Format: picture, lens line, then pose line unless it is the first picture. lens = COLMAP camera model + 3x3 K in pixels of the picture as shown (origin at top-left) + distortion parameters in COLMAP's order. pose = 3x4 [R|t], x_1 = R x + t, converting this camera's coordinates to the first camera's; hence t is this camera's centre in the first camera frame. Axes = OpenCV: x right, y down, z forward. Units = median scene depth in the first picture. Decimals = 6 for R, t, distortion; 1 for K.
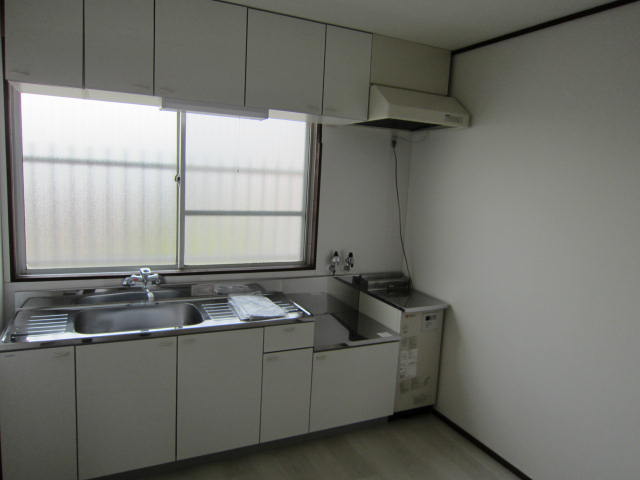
lens RADIAL K [[466.4, 0, 320.0], [0, 466.4, 240.0], [0, 0, 1]] dist [-0.039856, 0.043152]
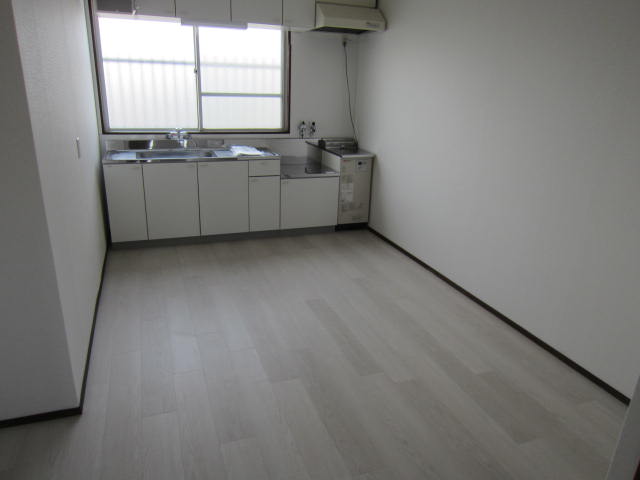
lens RADIAL K [[466.4, 0, 320.0], [0, 466.4, 240.0], [0, 0, 1]] dist [-0.039856, 0.043152]
pose [[0.995751, 0.011625, -0.091354, 0.246785], [0.005539, 0.982643, 0.185422, 0.132855], [0.091924, -0.185140, 0.978403, -0.564905]]
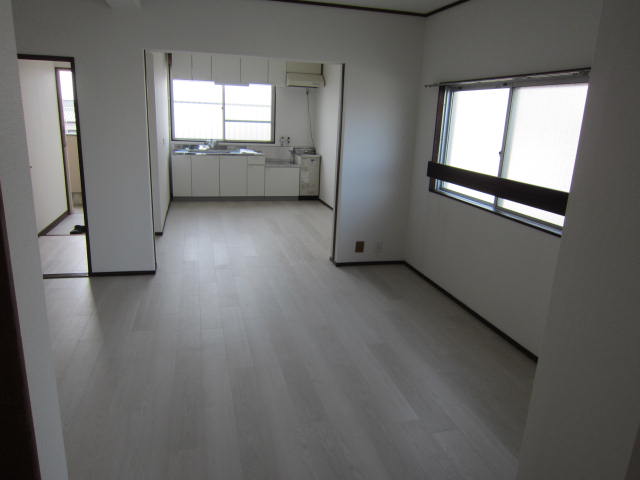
lens RADIAL K [[466.4, 0, 320.0], [0, 466.4, 240.0], [0, 0, 1]] dist [-0.039856, 0.043152]
pose [[0.982911, 0.035337, -0.180660, 0.782999], [-0.014925, 0.993469, 0.113121, 0.323333], [0.183478, -0.108492, 0.977019, -1.671073]]
